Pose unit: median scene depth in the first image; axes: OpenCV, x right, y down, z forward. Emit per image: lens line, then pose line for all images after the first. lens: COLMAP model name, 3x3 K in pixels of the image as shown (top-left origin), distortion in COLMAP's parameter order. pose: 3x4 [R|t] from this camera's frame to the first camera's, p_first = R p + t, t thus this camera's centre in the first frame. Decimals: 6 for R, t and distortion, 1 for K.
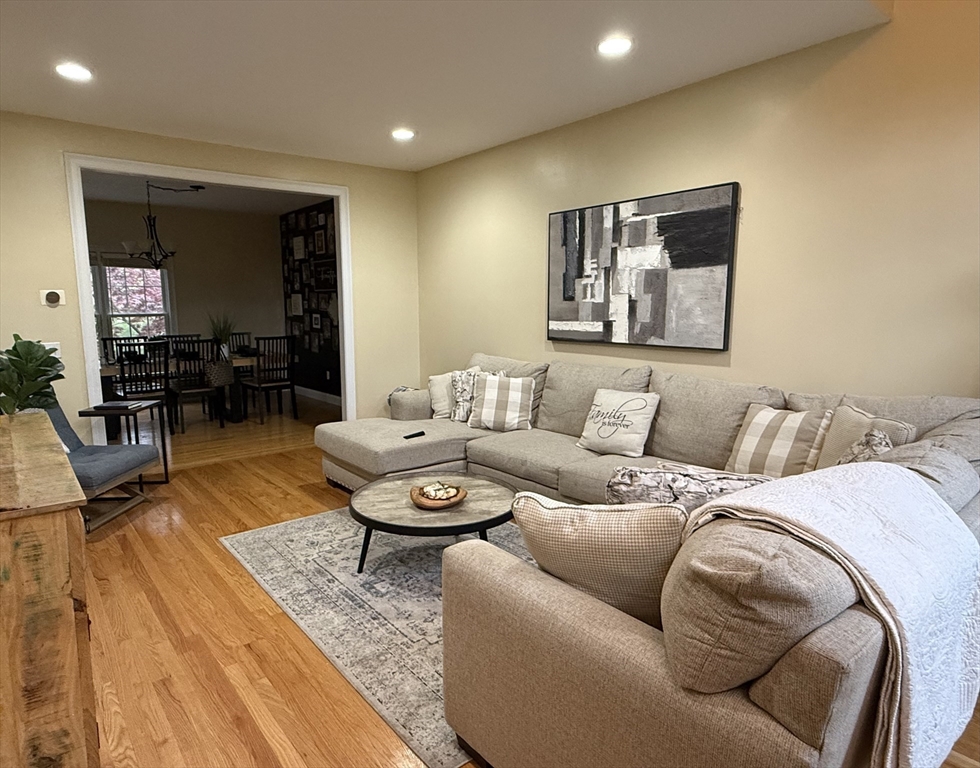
lens RADIAL K [[616.0, 0, 484.4], [0, 616.0, 388.6], [0, 0, 1]] dist [-0.003099, -0.000440]
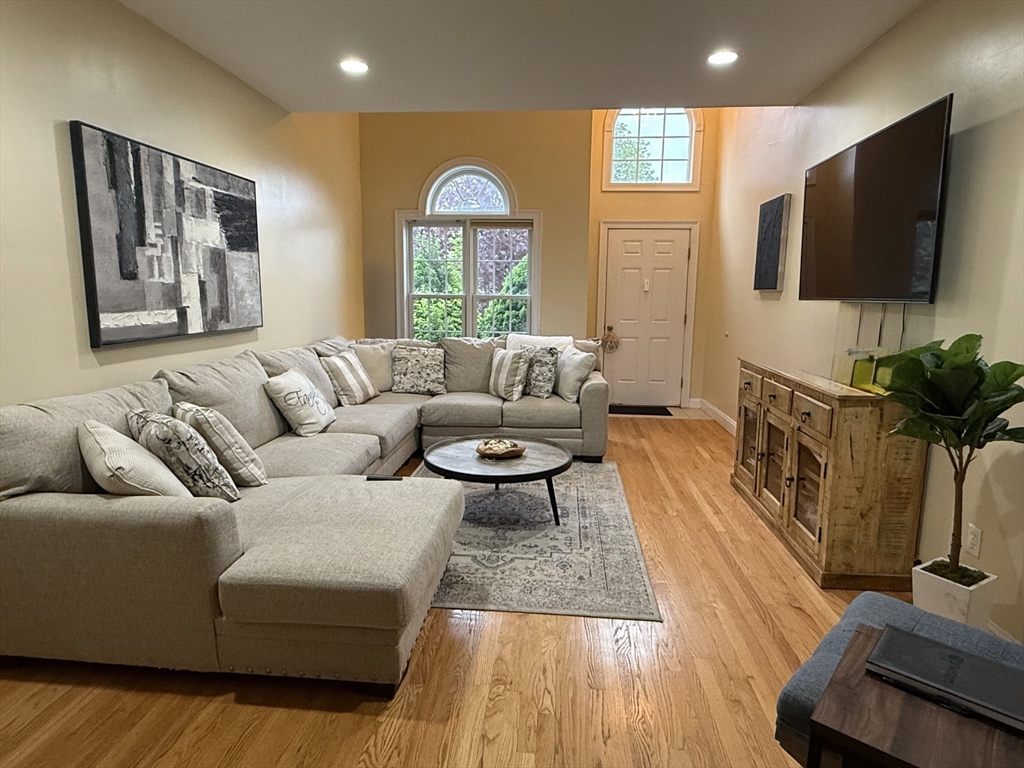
lens RADIAL K [[601.9, 0, 508.1], [0, 601.9, 381.6], [0, 0, 1]] dist [0.000014, 0.000335]
pose [[-0.724883, -0.102349, 0.681226, -0.629136], [0.095406, 0.964455, 0.246422, -0.170259], [-0.682233, 0.243620, -0.689353, 1.288309]]
